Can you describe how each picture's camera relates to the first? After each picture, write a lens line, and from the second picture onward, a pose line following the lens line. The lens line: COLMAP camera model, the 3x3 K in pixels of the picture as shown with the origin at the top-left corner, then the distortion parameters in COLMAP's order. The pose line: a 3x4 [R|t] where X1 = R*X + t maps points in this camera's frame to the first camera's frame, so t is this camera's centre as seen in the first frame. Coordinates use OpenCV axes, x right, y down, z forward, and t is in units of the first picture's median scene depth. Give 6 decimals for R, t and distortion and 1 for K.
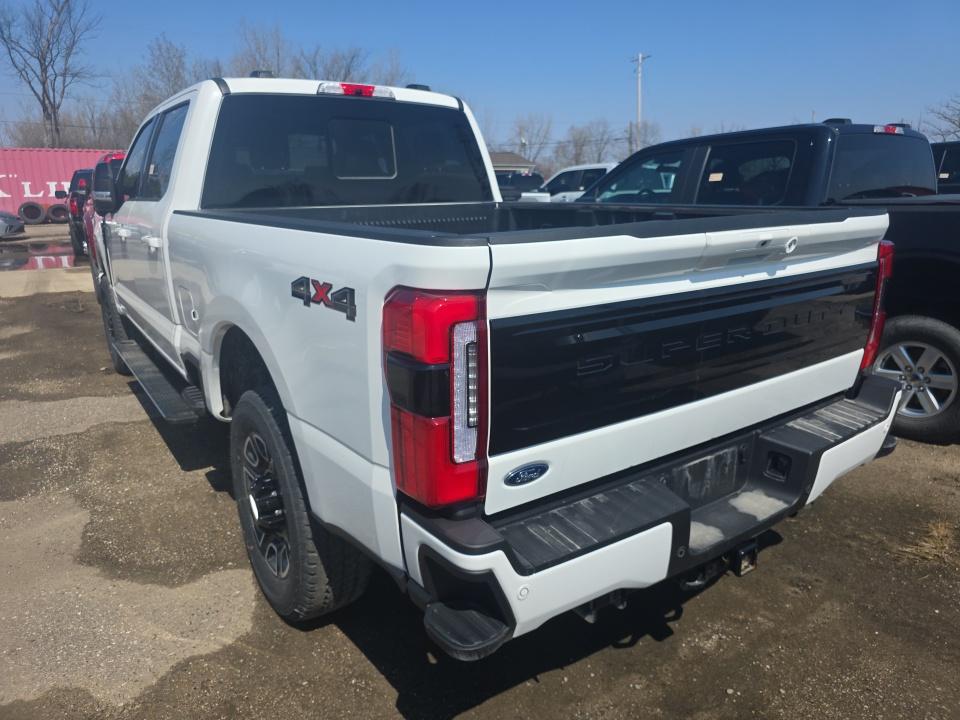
lens RADIAL K [[664.0, 0, 489.6], [0, 664.0, 345.8], [0, 0, 1]] dist [0.046729, -0.042173]
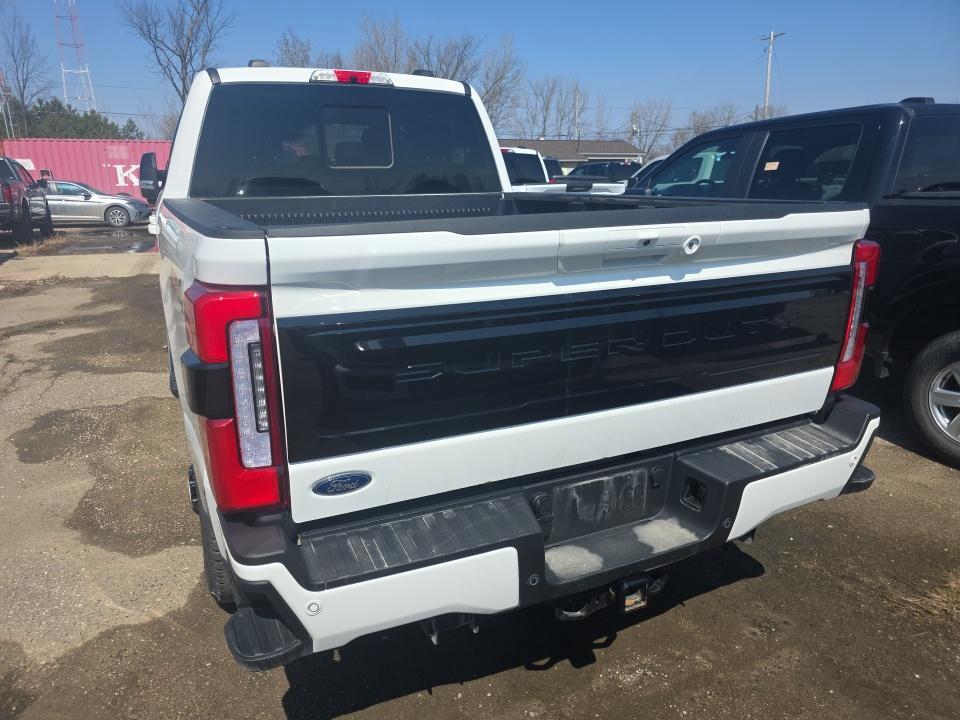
lens RADIAL K [[664.0, 0, 476.8], [0, 664.0, 361.4], [0, 0, 1]] dist [0.046729, -0.042173]
pose [[0.983134, 0.050366, -0.175812, 0.261415], [-0.043988, 0.998231, 0.039990, -0.017113], [0.177516, -0.031582, 0.983611, 0.072194]]
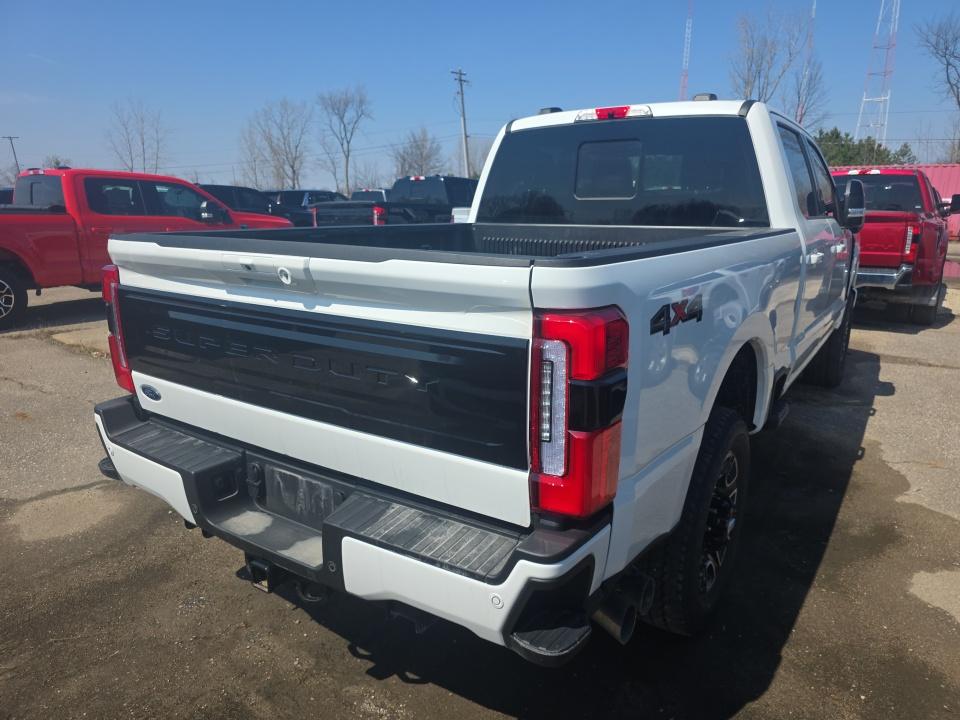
lens RADIAL K [[664.0, 0, 465.8], [0, 664.0, 358.2], [0, 0, 1]] dist [0.046729, -0.042173]
pose [[0.334624, 0.225101, -0.915072, 1.106926], [-0.229372, 0.961303, 0.152597, -0.187313], [0.914011, 0.158829, 0.373306, 0.700137]]
